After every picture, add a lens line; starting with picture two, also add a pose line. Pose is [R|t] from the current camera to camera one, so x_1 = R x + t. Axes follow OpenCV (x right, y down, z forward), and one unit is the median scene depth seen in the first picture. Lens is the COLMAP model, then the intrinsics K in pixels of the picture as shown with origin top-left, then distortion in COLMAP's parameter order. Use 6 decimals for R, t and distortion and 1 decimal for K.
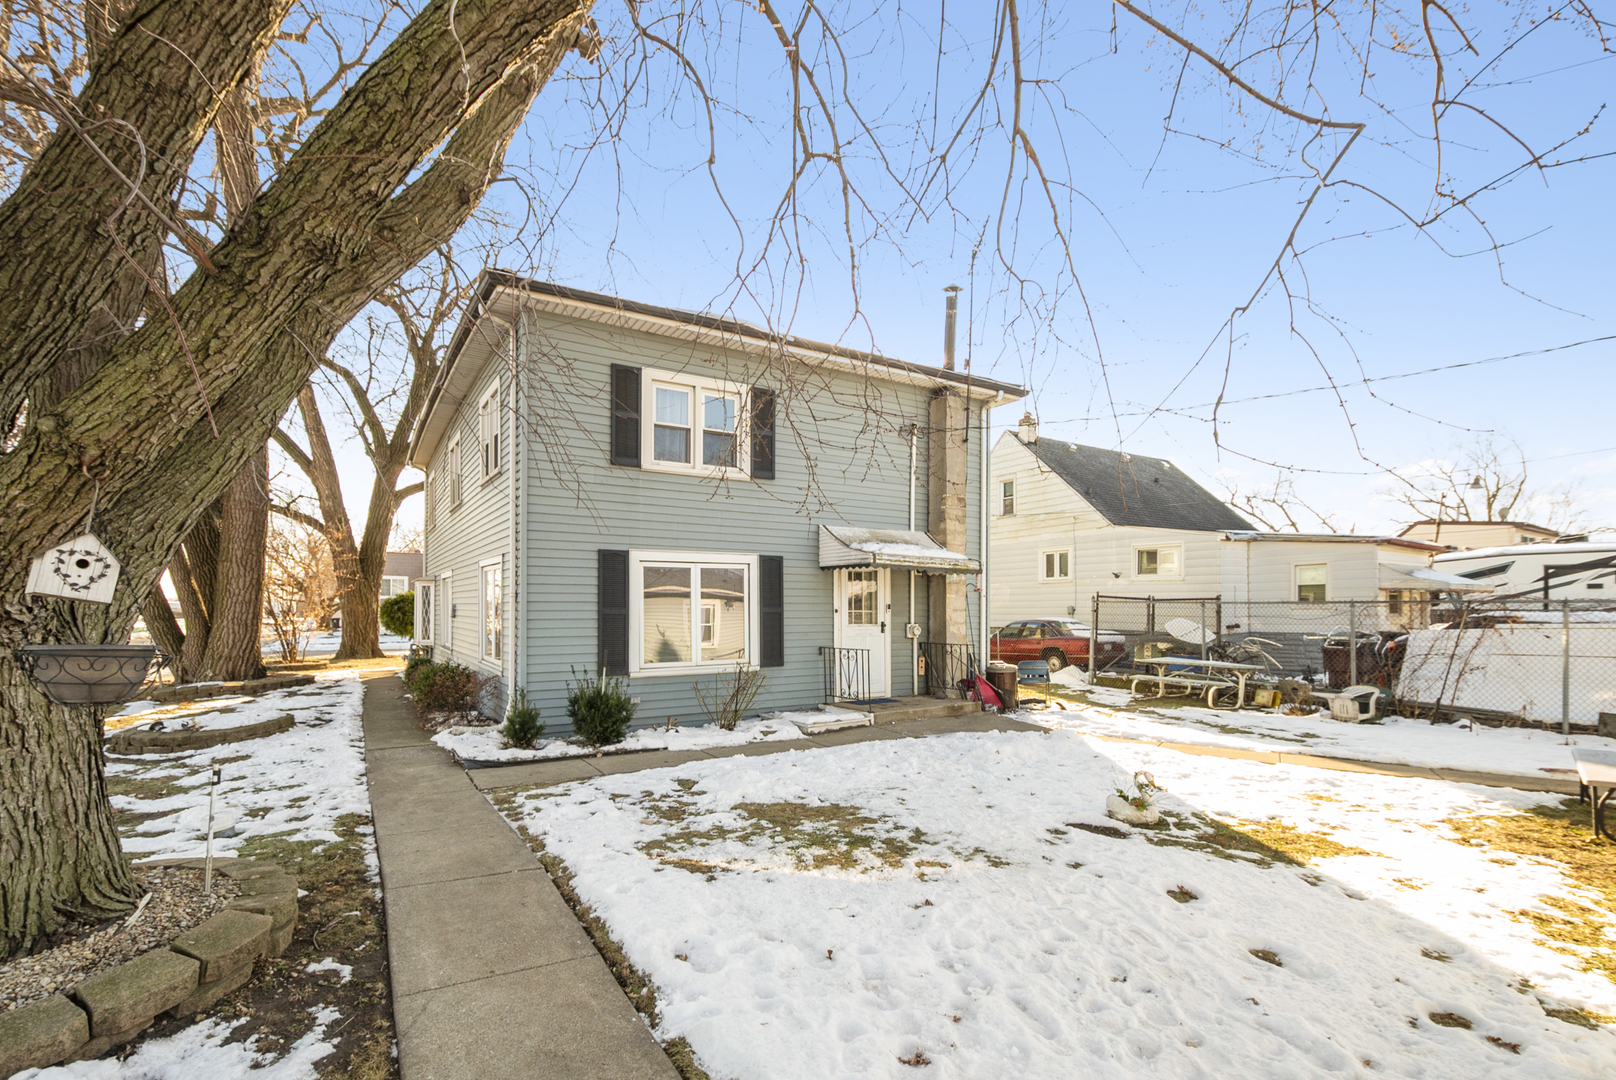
lens RADIAL K [[719.8, 0, 807.8], [0, 719.8, 609.4], [0, 0, 1]] dist [-0.001500, -0.000136]
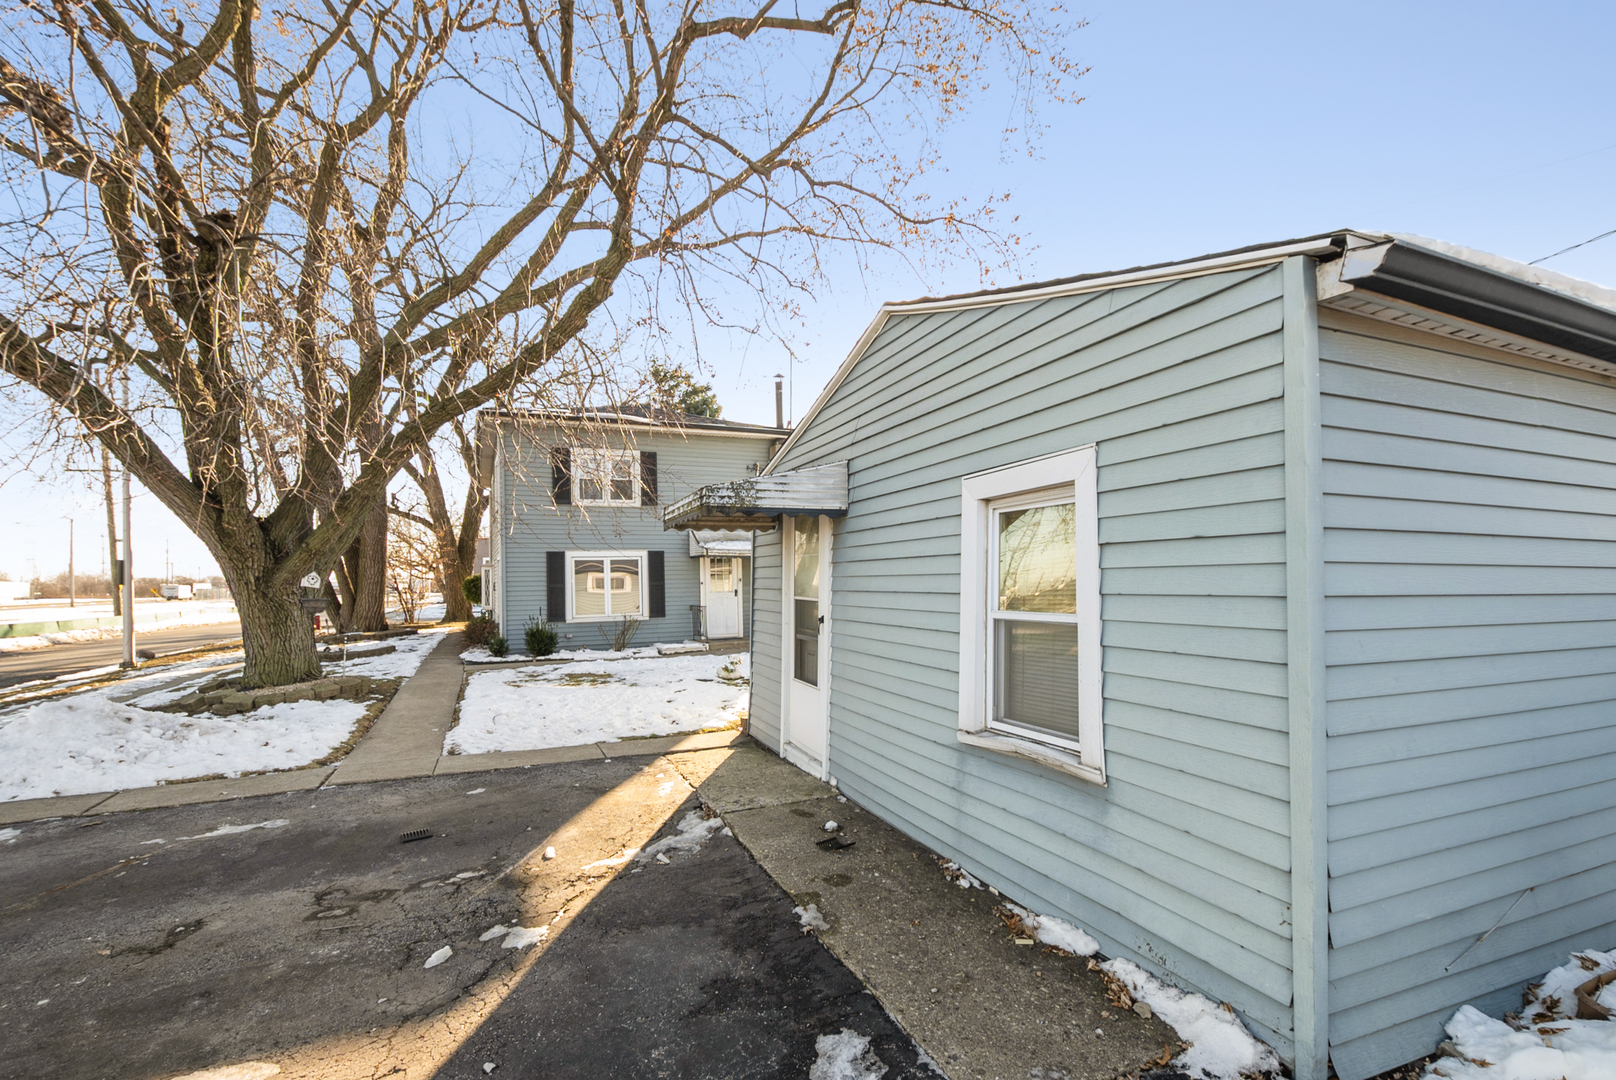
lens RADIAL K [[704.3, 0, 802.1], [0, 704.3, 578.2], [0, 0, 1]] dist [-0.001233, -0.000190]
pose [[0.990316, -0.016141, -0.137892, 0.530088], [0.016066, 0.999870, -0.001656, -0.003318], [0.137900, -0.000575, 0.990446, -0.594605]]
